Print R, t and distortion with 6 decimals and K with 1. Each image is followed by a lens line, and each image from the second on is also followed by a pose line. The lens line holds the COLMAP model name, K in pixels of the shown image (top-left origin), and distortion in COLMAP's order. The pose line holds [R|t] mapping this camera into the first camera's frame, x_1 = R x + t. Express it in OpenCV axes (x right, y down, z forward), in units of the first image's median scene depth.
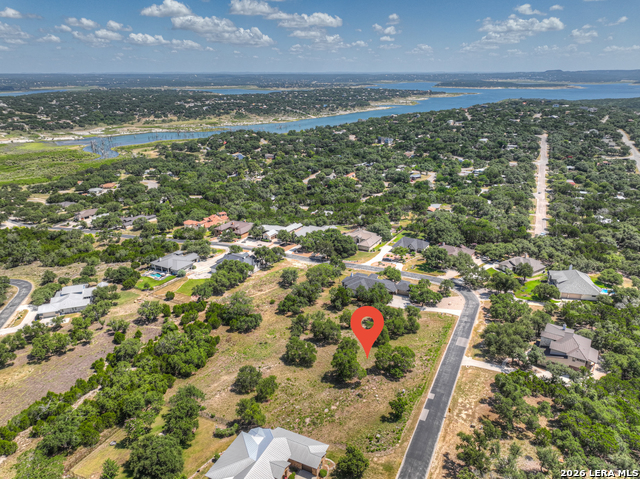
lens RADIAL K [[449.7, 0, 320.0], [0, 449.7, 239.5], [0, 0, 1]] dist [-0.005512, 0.024967]
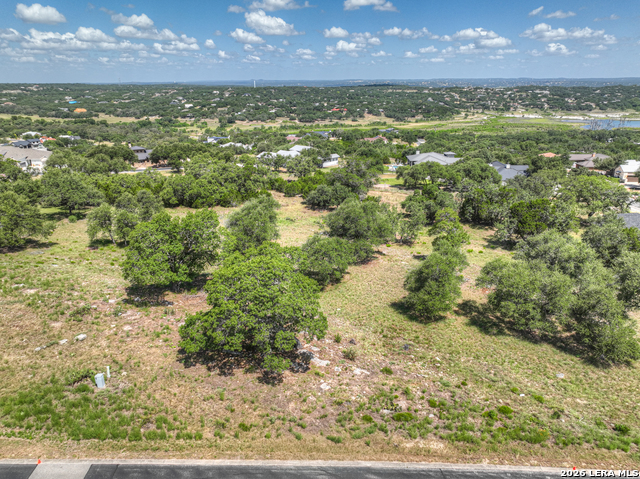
lens RADIAL K [[449.7, 0, 320.0], [0, 449.7, 239.5], [0, 0, 1]] dist [-0.005512, 0.024967]
pose [[0.461385, 0.296282, -0.836266, 0.189002], [-0.307661, 0.937532, 0.162417, 0.091043], [0.832147, 0.182349, 0.523717, 0.442692]]
